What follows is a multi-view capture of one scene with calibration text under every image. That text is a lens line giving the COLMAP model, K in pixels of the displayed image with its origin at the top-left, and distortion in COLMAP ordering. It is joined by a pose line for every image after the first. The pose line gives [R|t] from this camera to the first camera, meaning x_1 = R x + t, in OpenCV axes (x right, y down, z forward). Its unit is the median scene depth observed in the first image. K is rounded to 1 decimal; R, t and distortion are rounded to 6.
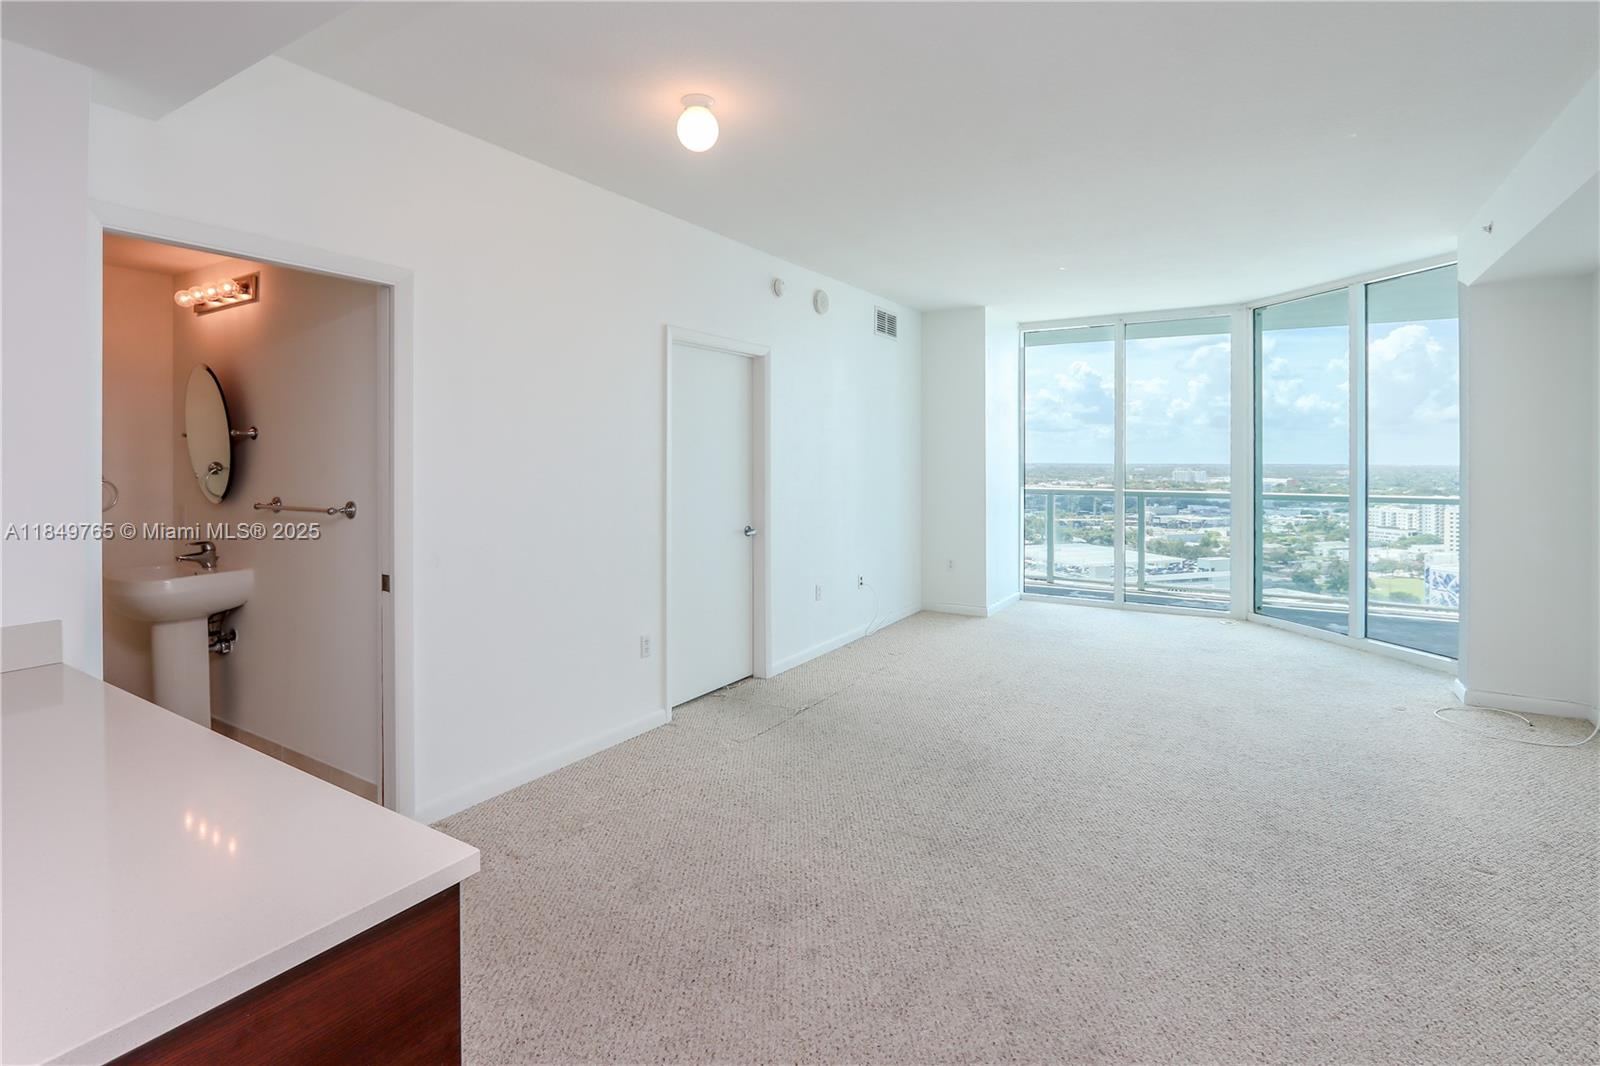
lens RADIAL K [[771.7, 0, 798.4], [0, 771.7, 457.6], [0, 0, 1]] dist [-0.003986, -0.000544]
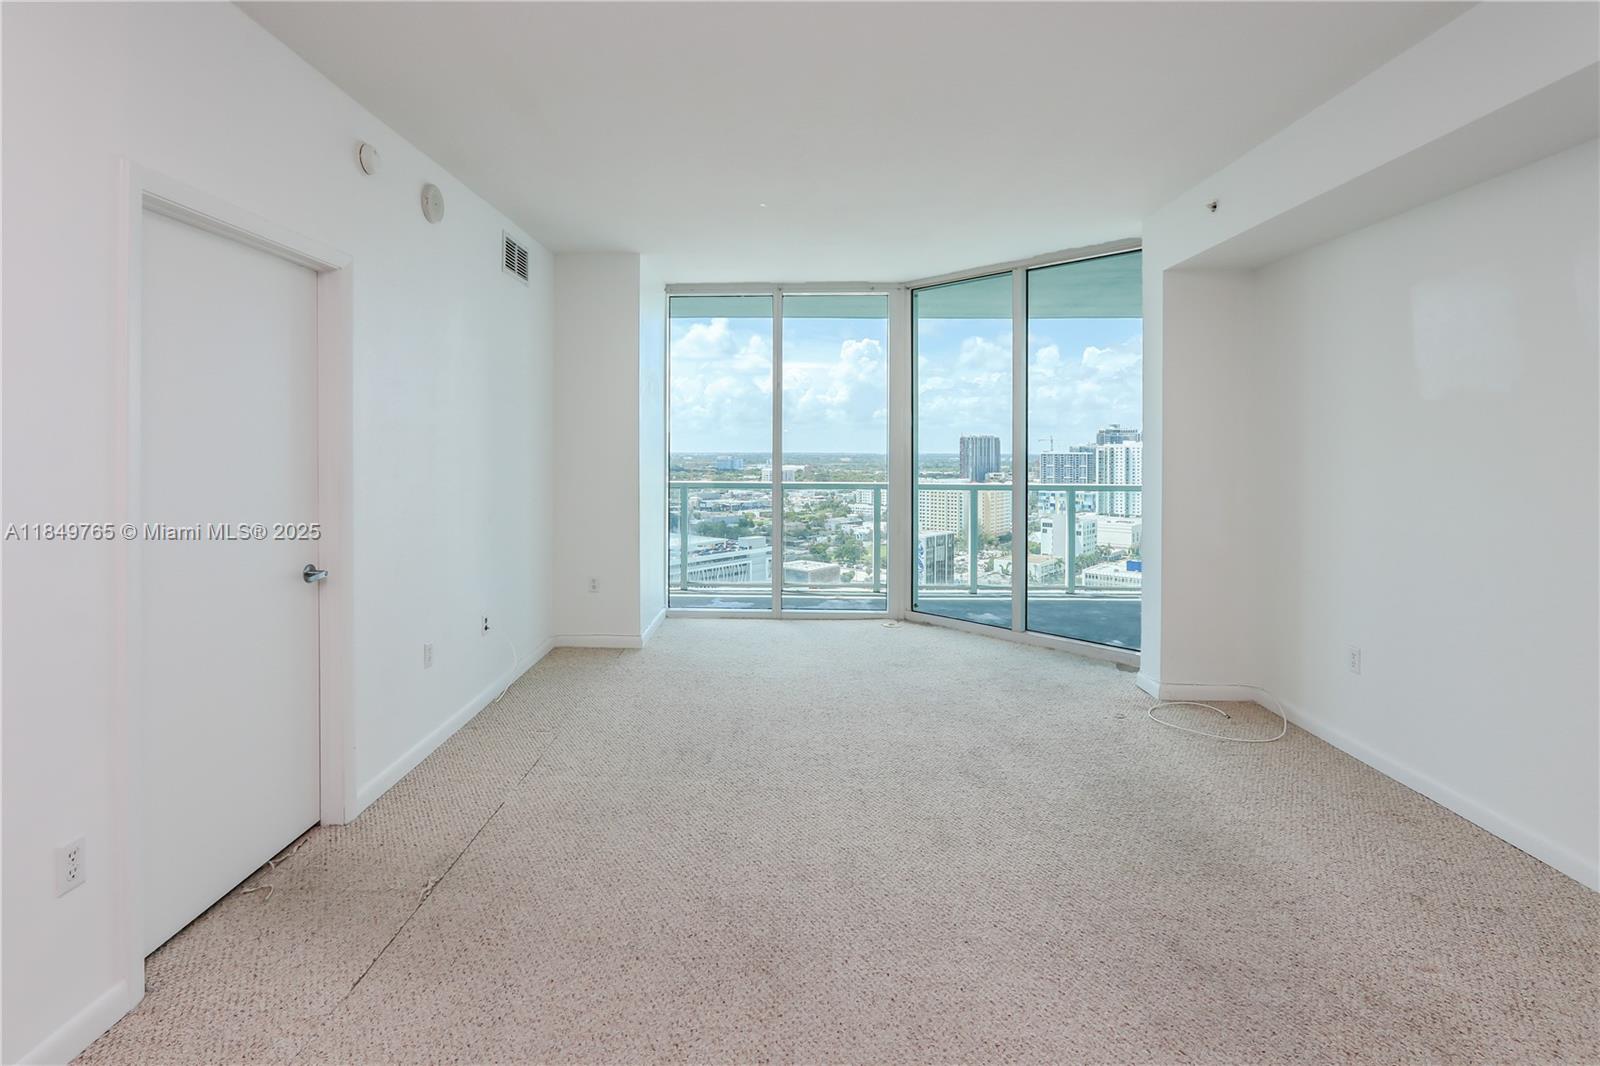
lens RADIAL K [[781.2, 0, 750.9], [0, 781.2, 448.5], [0, 0, 1]] dist [-0.015653, 0.001506]
pose [[0.878873, 0.000988, 0.477054, -0.031235], [-0.002167, 0.999996, 0.001922, 0.000628], [-0.477051, -0.002723, 0.878872, 0.202331]]
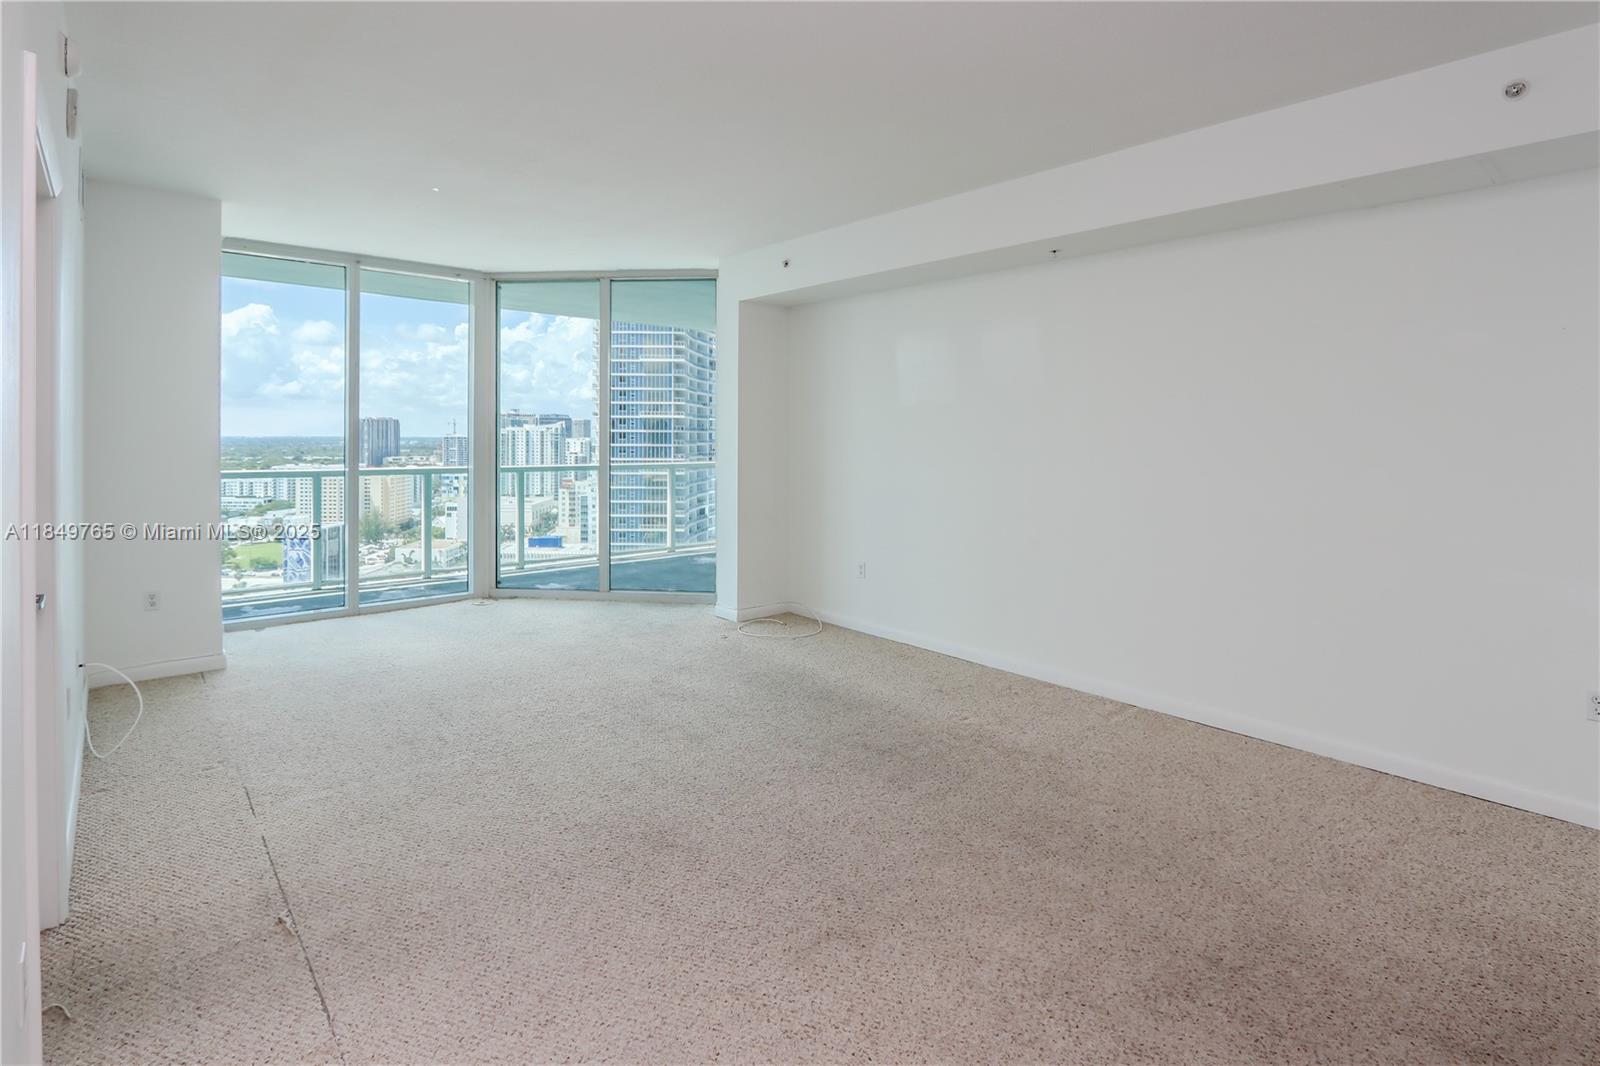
lens RADIAL K [[782.9, 0, 769.1], [0, 782.9, 431.9], [0, 0, 1]] dist [-0.011805, 0.000360]
pose [[0.315761, 0.003627, 0.948832, -0.200317], [-0.007547, 0.999971, -0.001311, -0.000214], [-0.948809, -0.006747, 0.315779, 0.281173]]
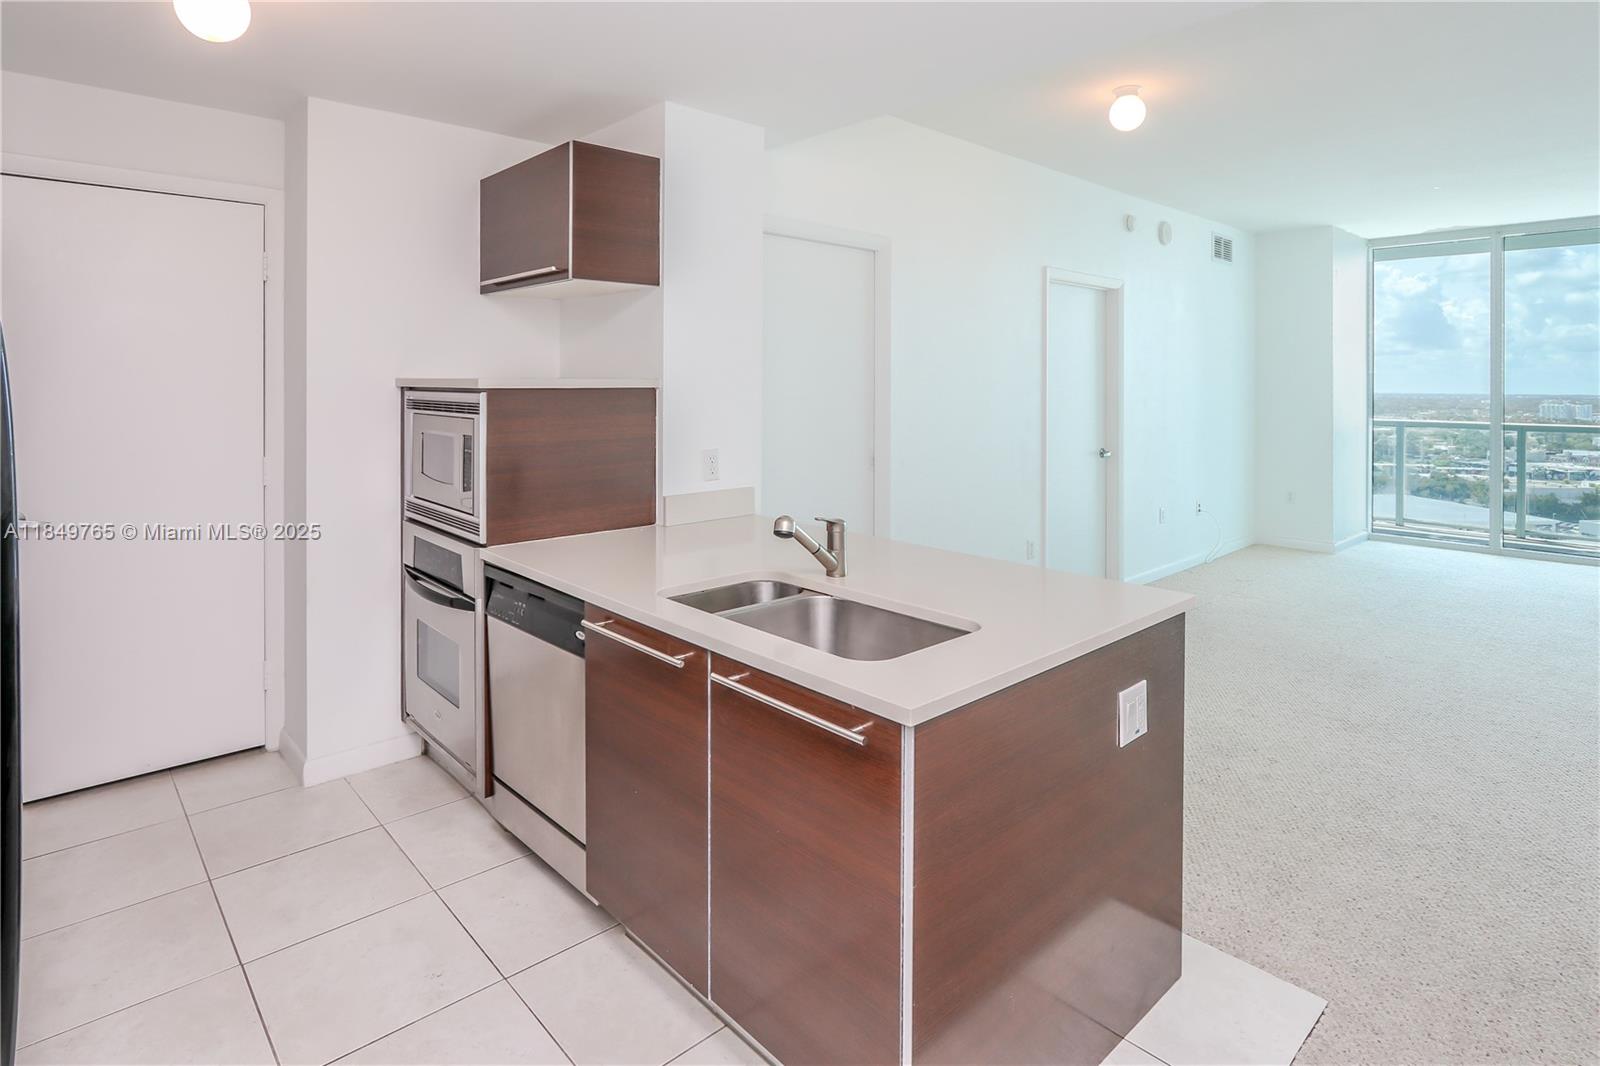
lens RADIAL K [[852.2, 0, 797.7], [0, 852.2, 385.5], [0, 0, 1]] dist [-0.004015, 0.000103]
pose [[0.964841, 0.004340, -0.262800, -0.096022], [-0.003933, 0.999990, 0.002074, 0.000307], [0.262806, -0.000967, 0.964848, -0.147419]]
